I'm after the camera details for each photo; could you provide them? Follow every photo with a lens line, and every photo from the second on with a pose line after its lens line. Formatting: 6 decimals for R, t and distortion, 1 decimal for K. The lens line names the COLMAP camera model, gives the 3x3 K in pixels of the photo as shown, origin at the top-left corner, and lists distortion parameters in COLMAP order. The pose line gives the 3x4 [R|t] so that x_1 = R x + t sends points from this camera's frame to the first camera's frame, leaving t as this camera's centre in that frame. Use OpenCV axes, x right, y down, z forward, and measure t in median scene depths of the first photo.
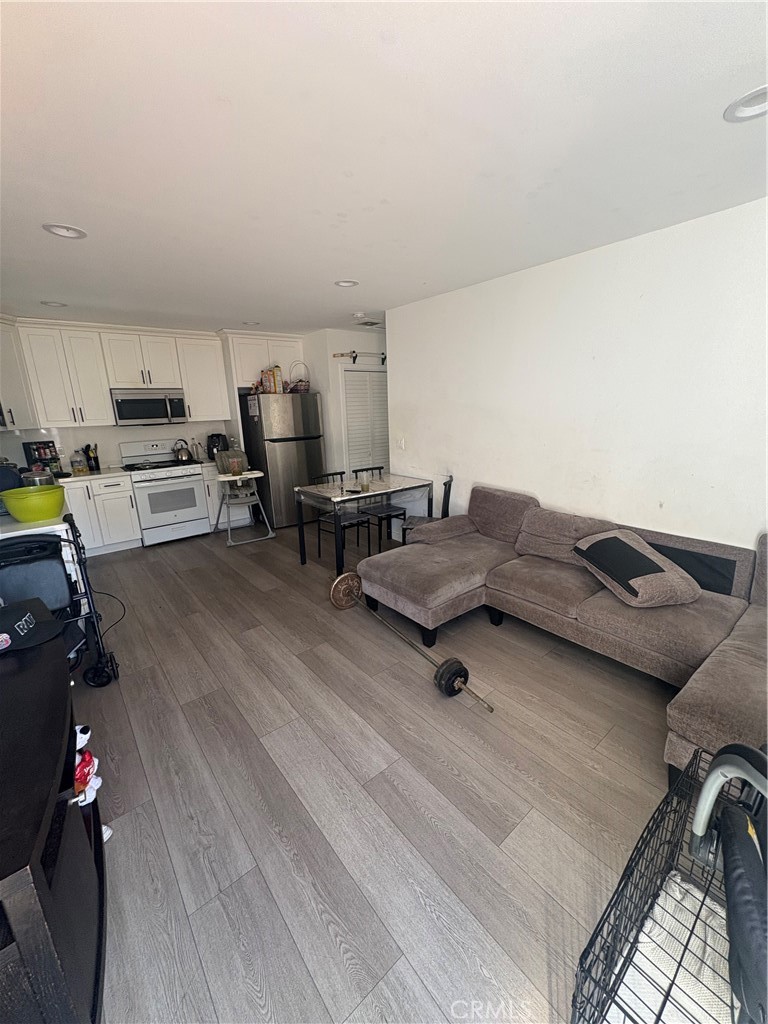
lens RADIAL K [[411.1, 0, 386.0], [0, 411.1, 510.1], [0, 0, 1]] dist [0.001504, 0.000561]
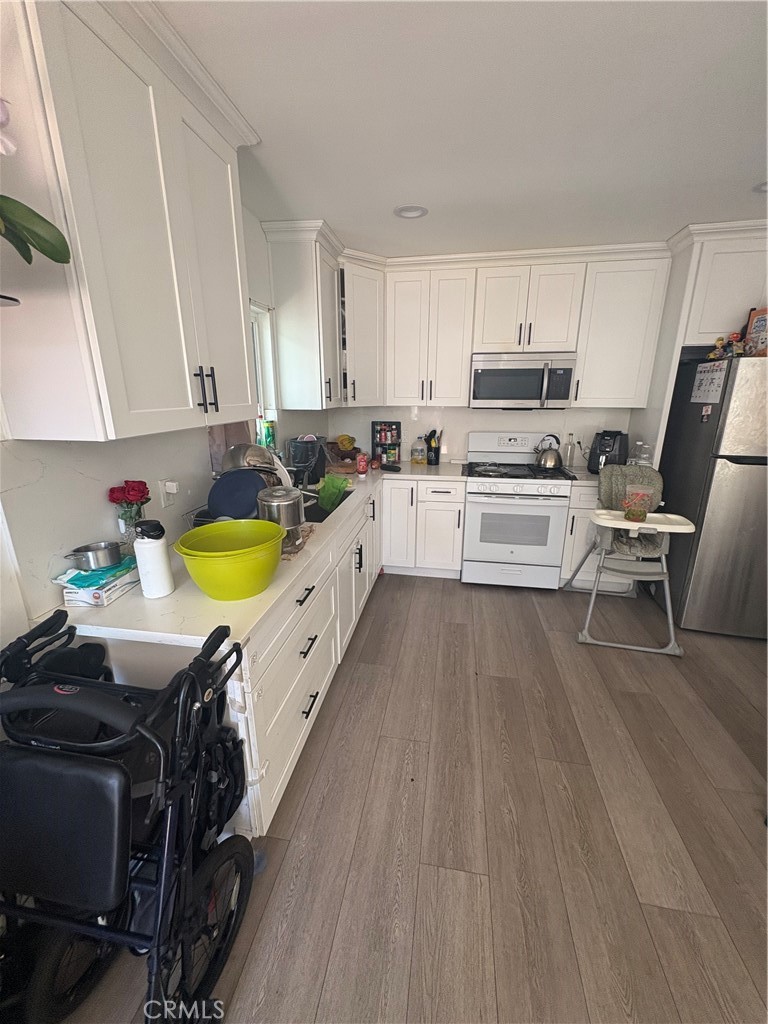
lens RADIAL K [[411.1, 0, 386.0], [0, 411.1, 510.1], [0, 0, 1]] dist [0.001504, 0.000561]
pose [[0.652959, 0.242017, -0.717685, -0.194538], [-0.207059, 0.968516, 0.138217, -0.099968], [0.728540, 0.058353, 0.682513, 0.413996]]
